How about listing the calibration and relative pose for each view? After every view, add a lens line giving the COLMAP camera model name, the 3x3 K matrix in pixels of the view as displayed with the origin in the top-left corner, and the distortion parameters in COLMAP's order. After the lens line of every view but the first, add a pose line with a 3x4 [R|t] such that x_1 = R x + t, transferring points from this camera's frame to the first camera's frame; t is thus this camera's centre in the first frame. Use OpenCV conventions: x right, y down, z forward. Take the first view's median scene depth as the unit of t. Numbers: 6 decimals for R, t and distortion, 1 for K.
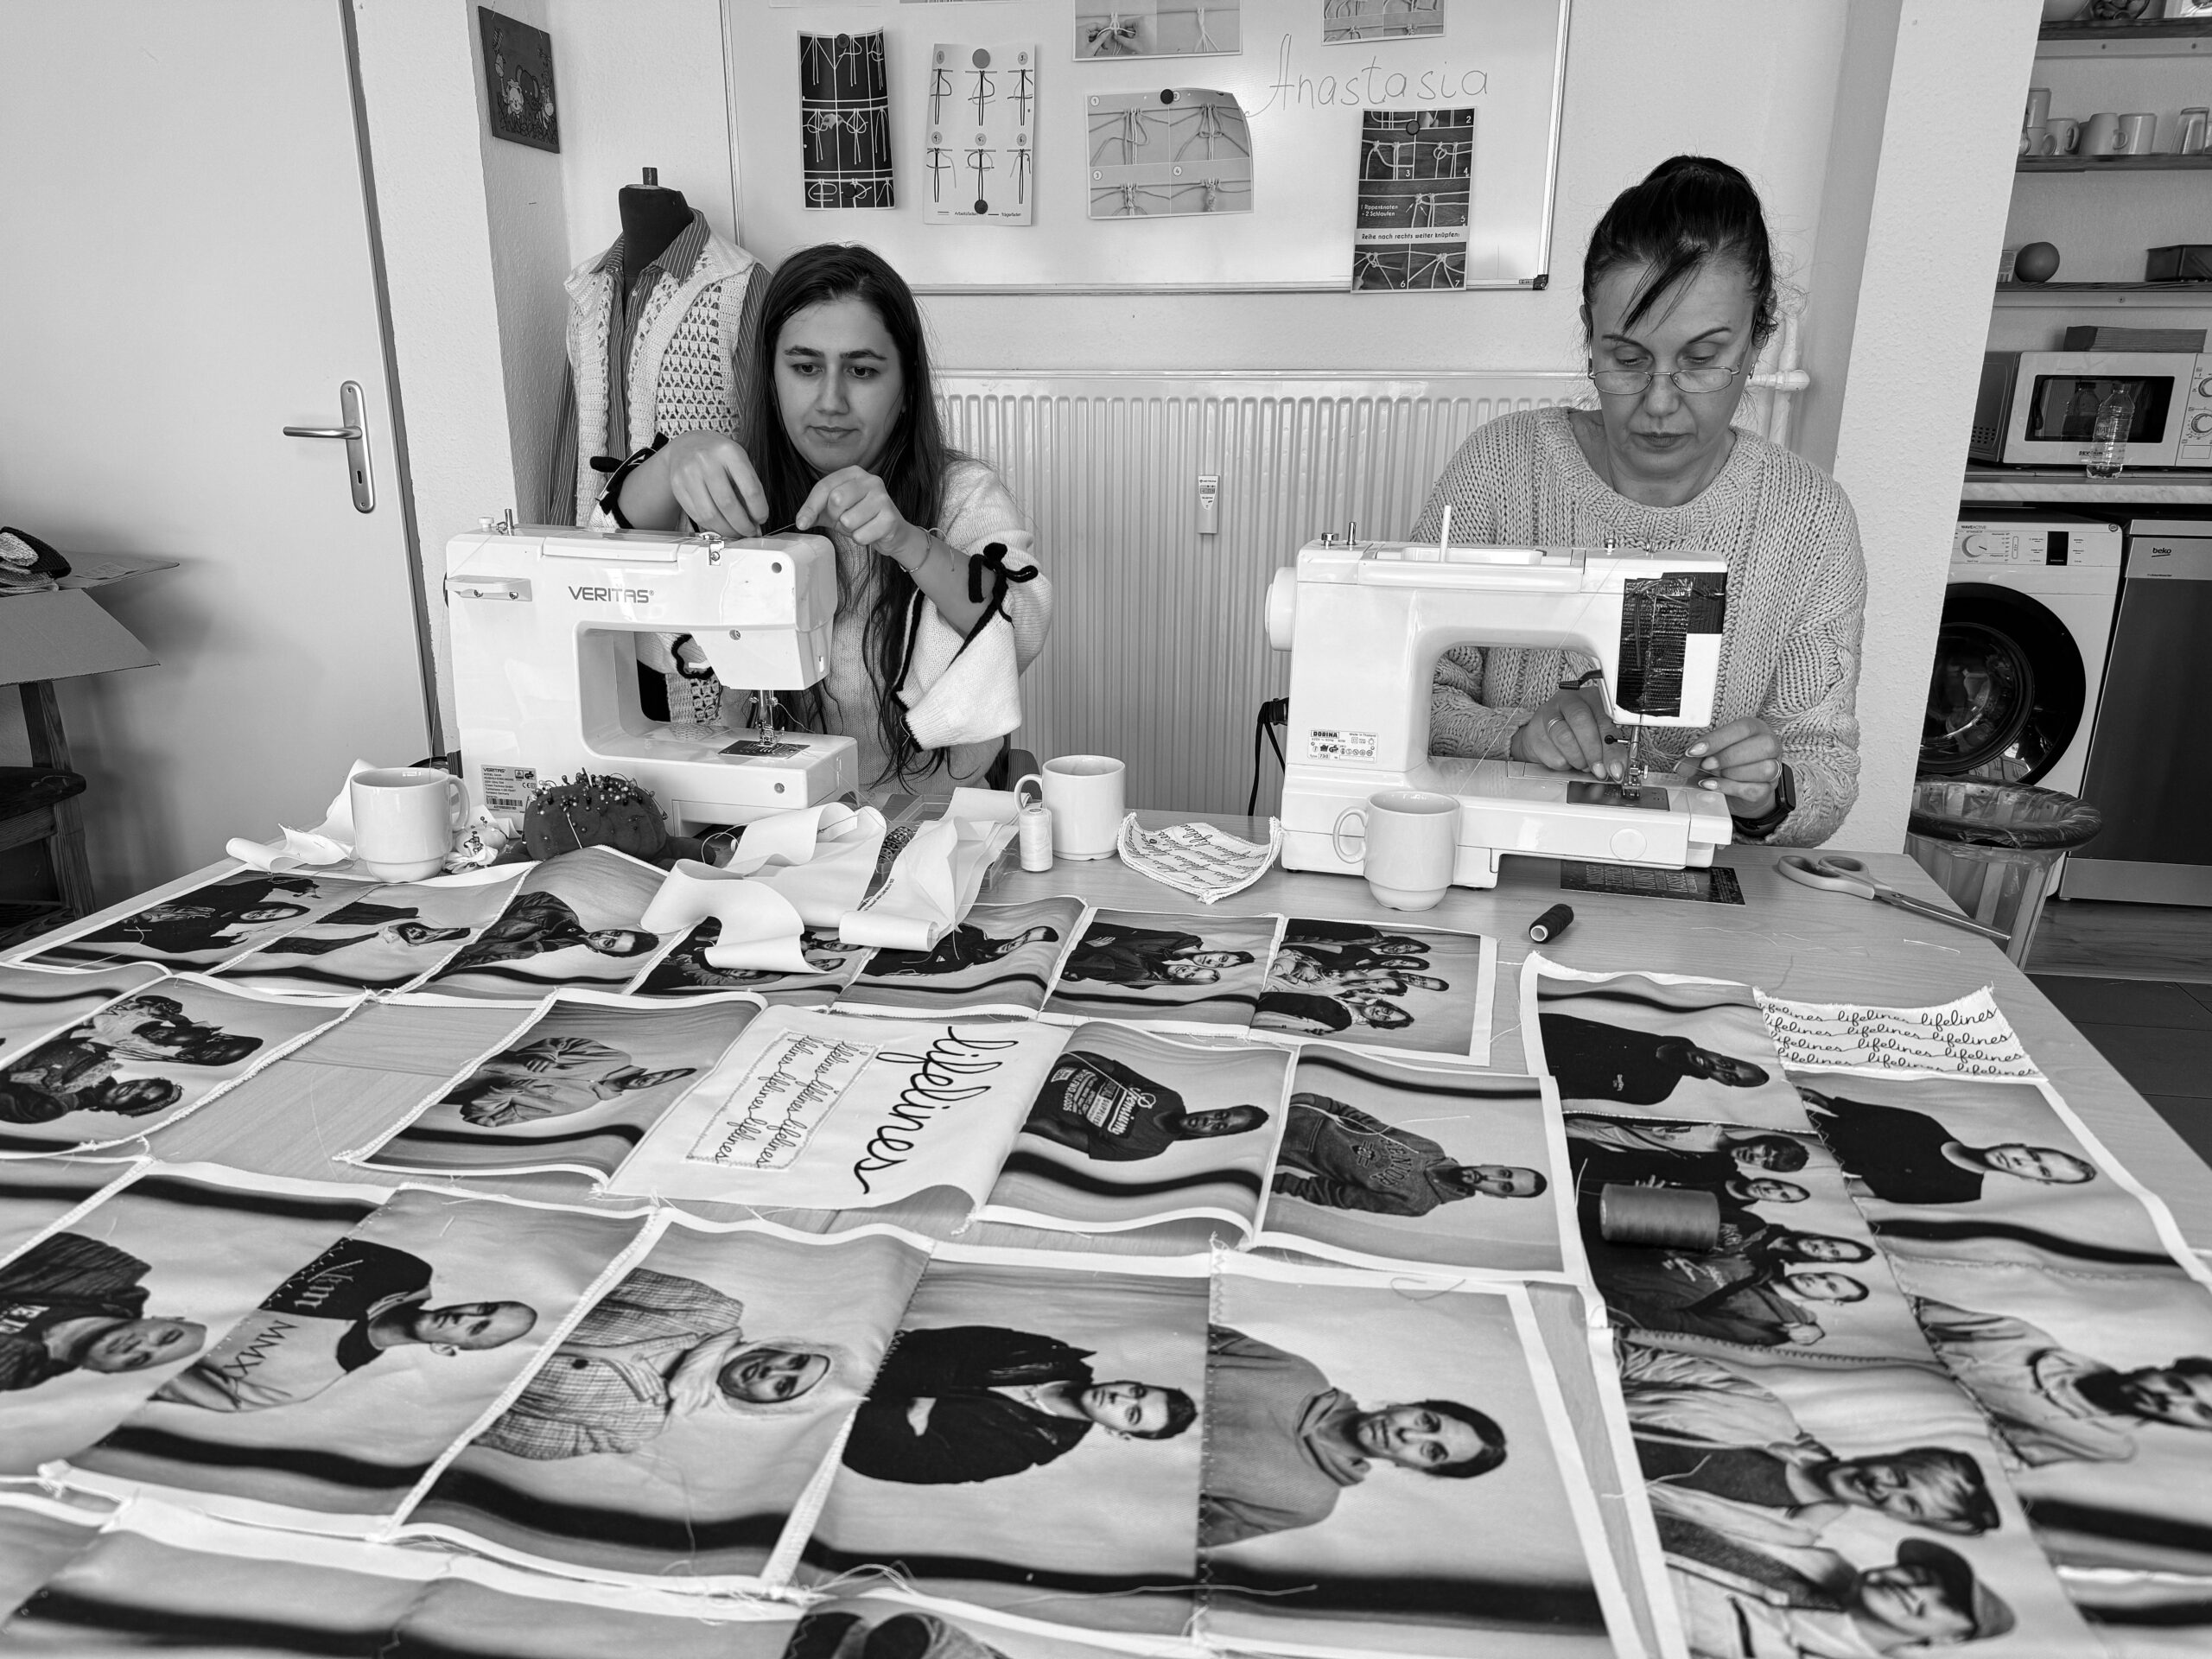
lens RADIAL K [[1578.6, 0, 1115.8], [0, 1578.6, 851.0], [0, 0, 1]] dist [0.027424, -0.020101]
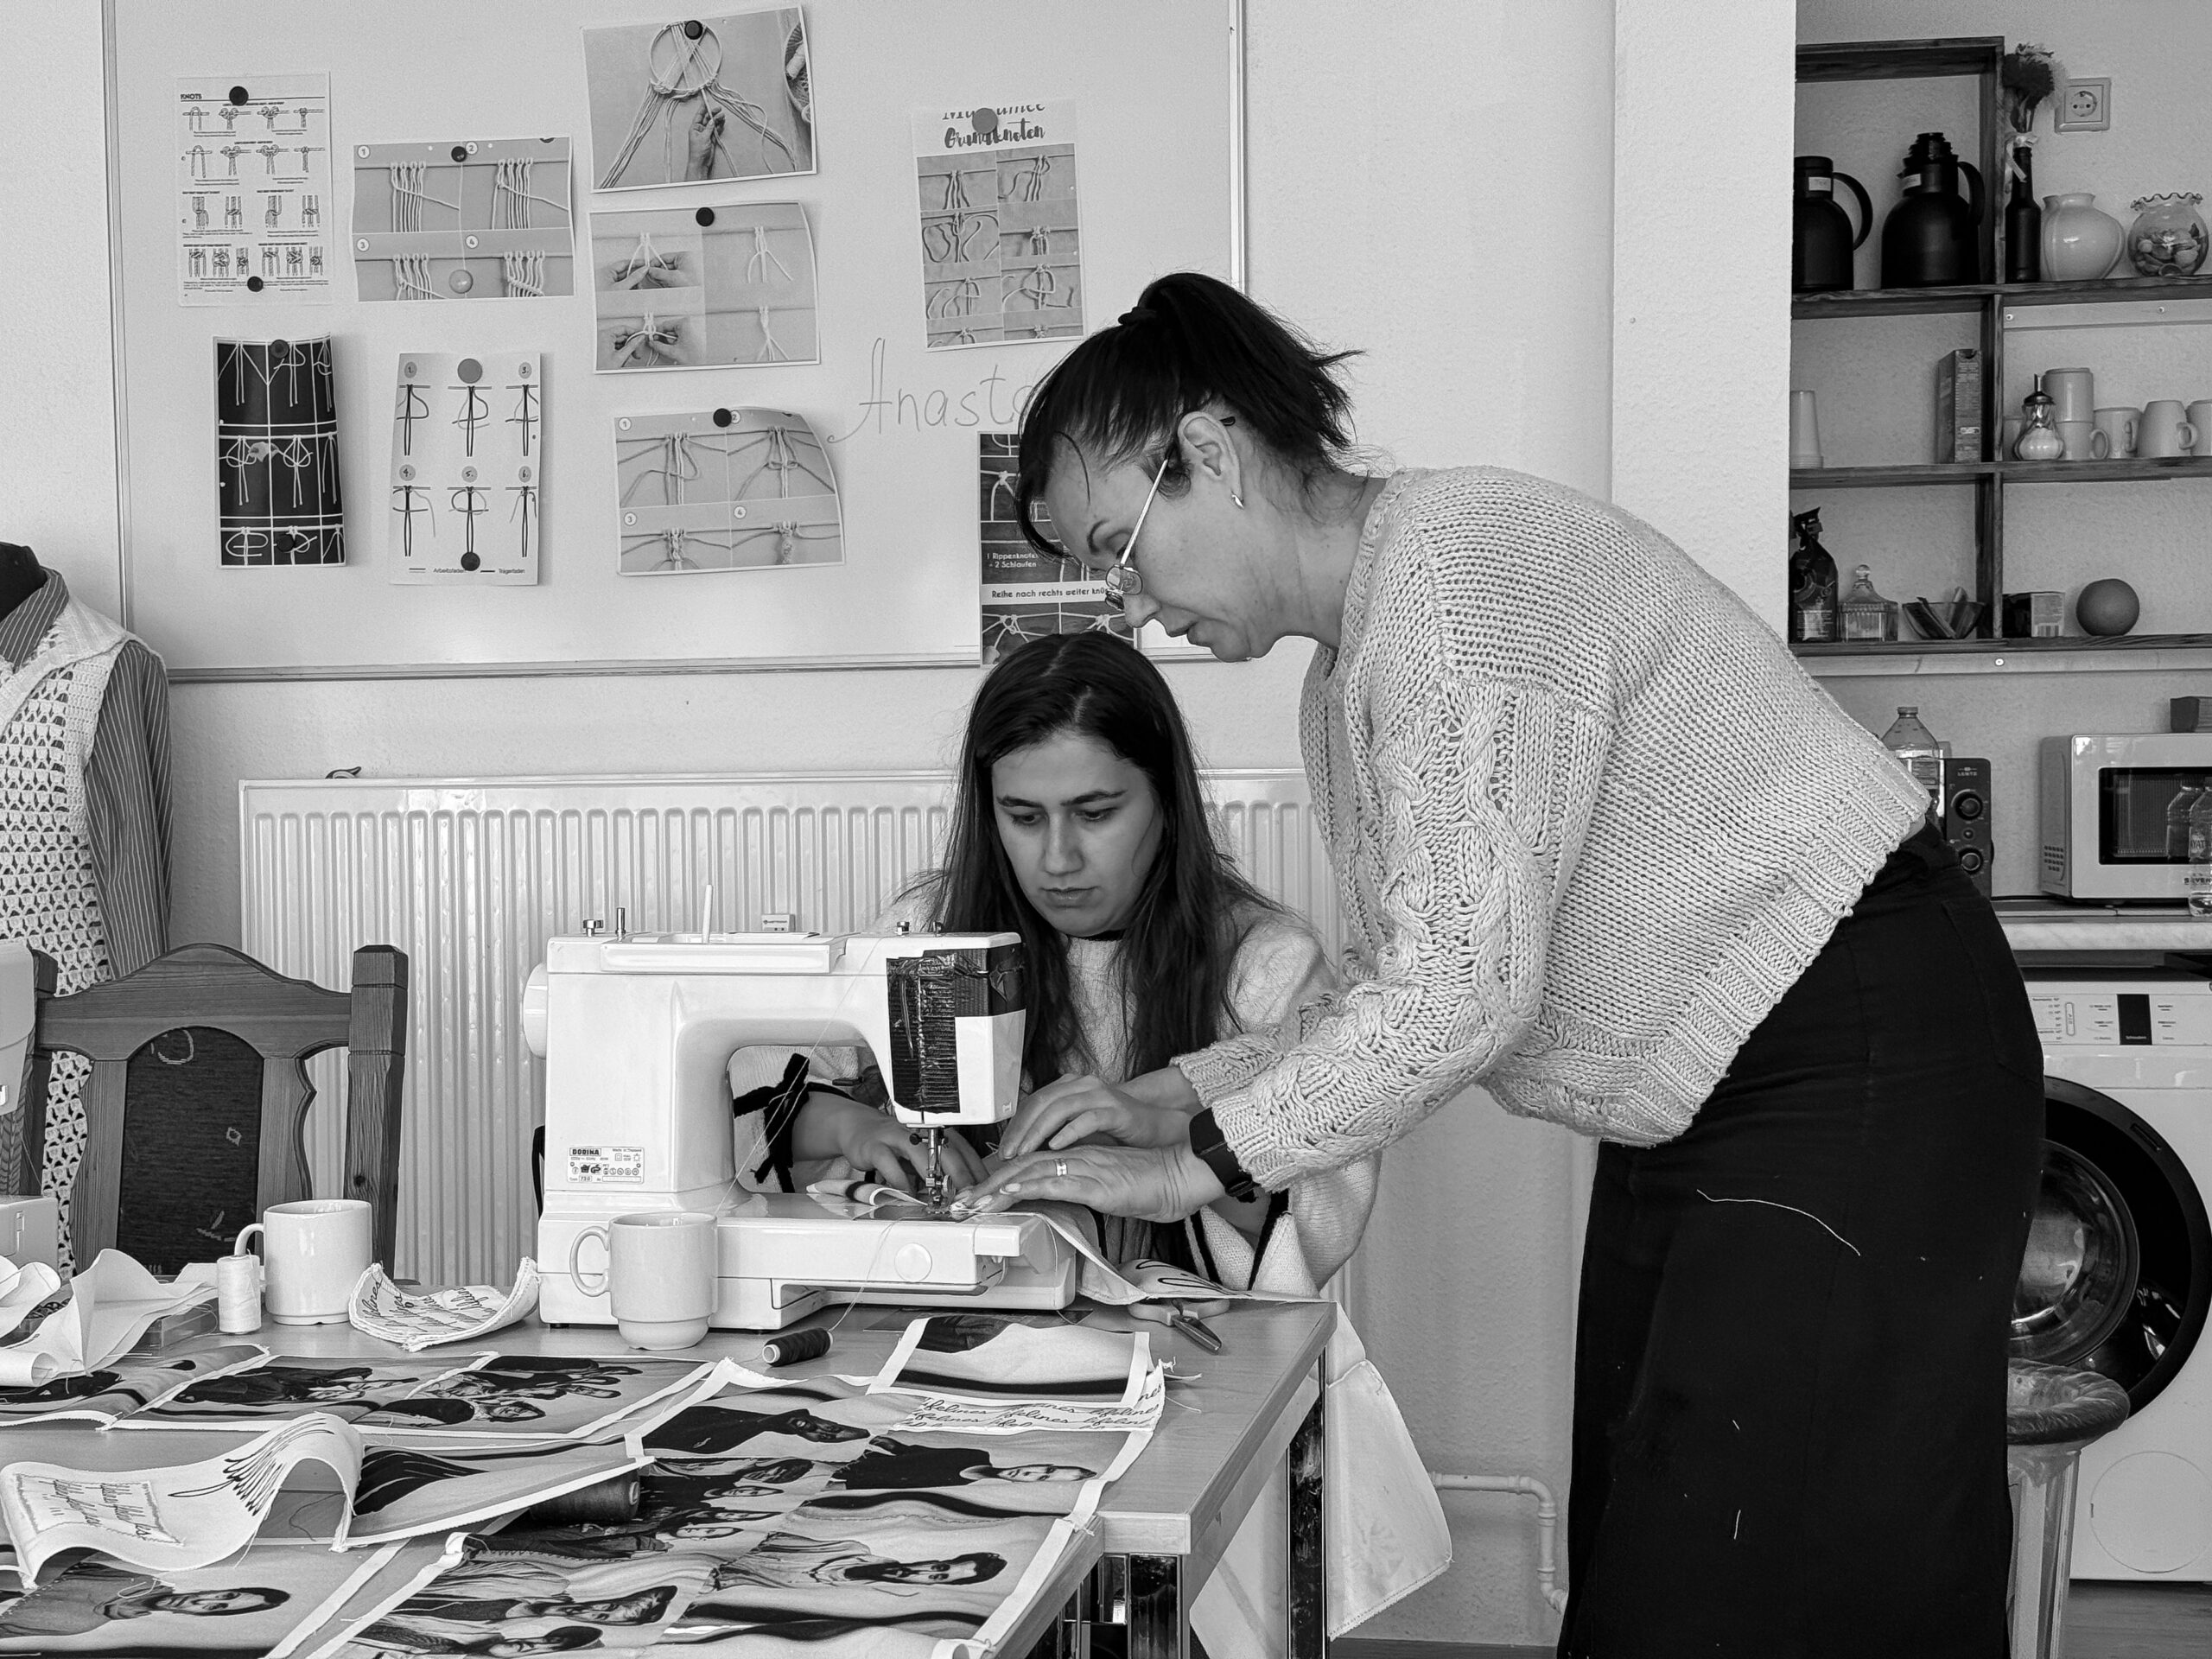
lens RADIAL K [[3085.8, 0, 1080.2], [0, 3085.8, 896.7], [0, 0, 1]] dist [0.179384, 0.000000]
pose [[0.999844, -0.017023, -0.004692, 0.203977], [0.015153, 0.963588, -0.266960, 0.121203], [0.009065, 0.266847, 0.963696, -0.318657]]
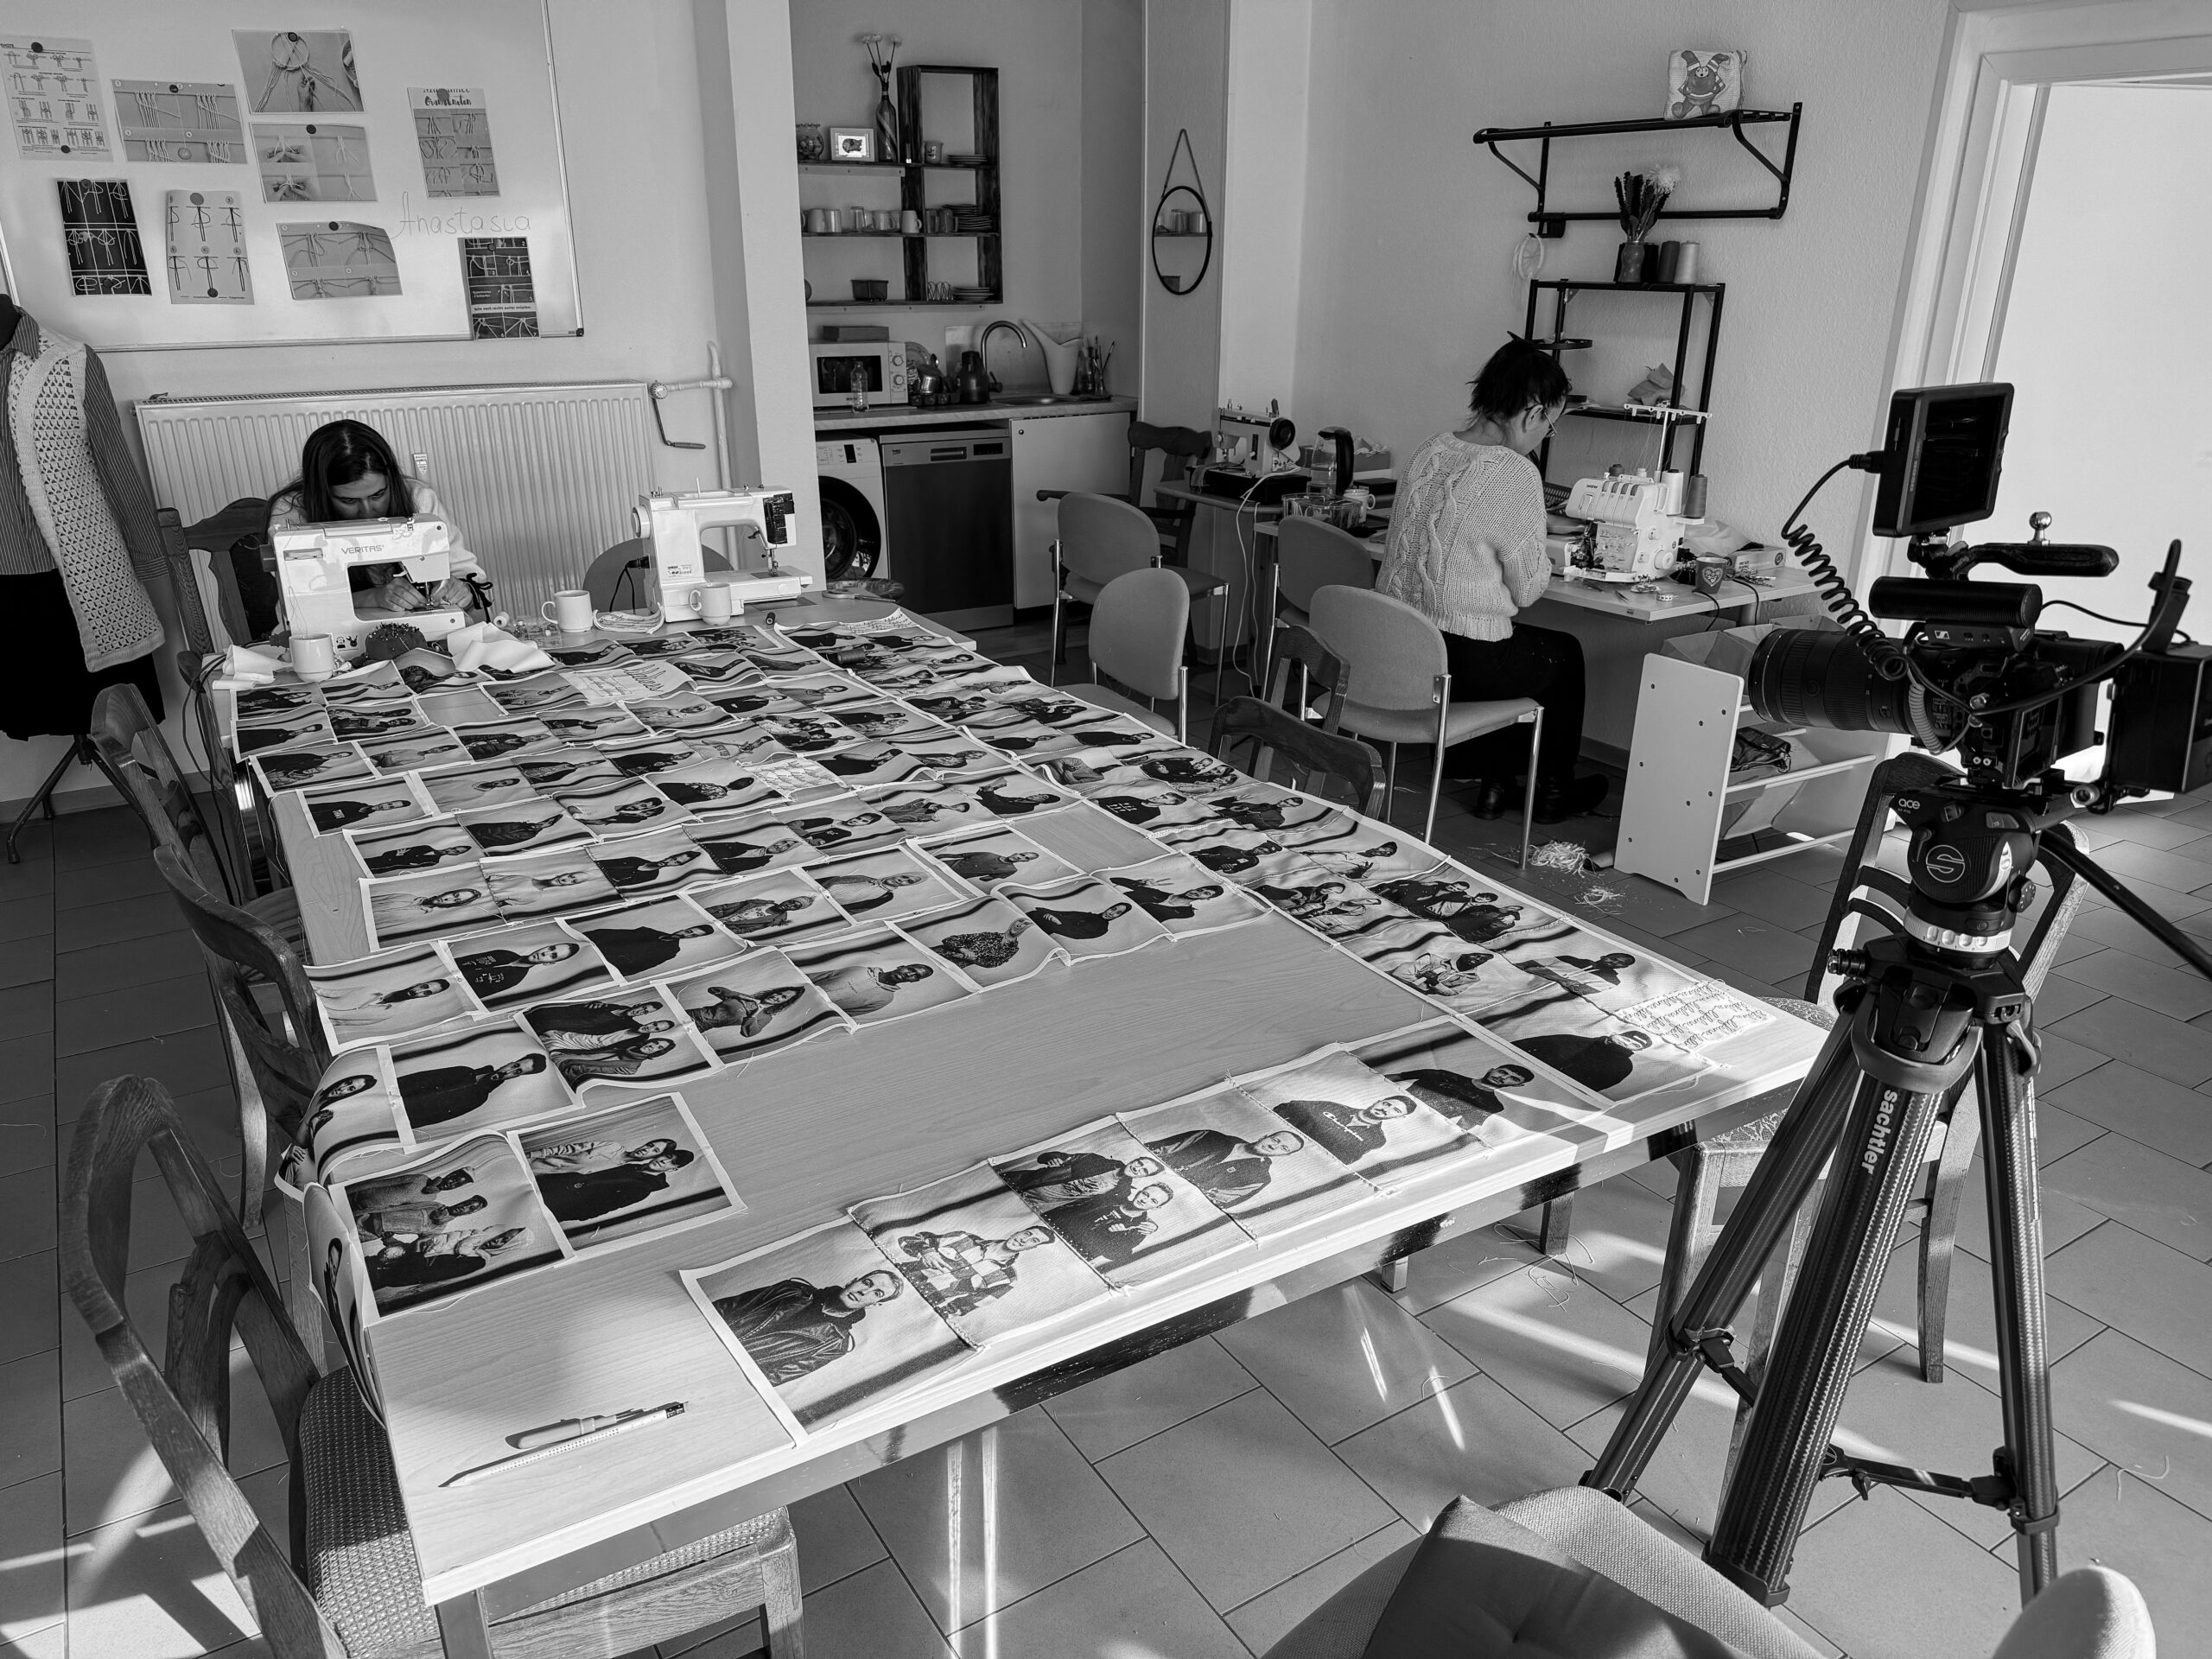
lens RADIAL K [[1578.6, 0, 1068.3], [0, 1578.6, 847.6], [0, 0, 1]] dist [0.027424, -0.020101]
pose [[0.765897, -0.237552, 0.597470, -0.531358], [0.200366, 0.971154, 0.129278, 0.088163], [-0.610946, 0.020699, 0.791402, -0.762668]]
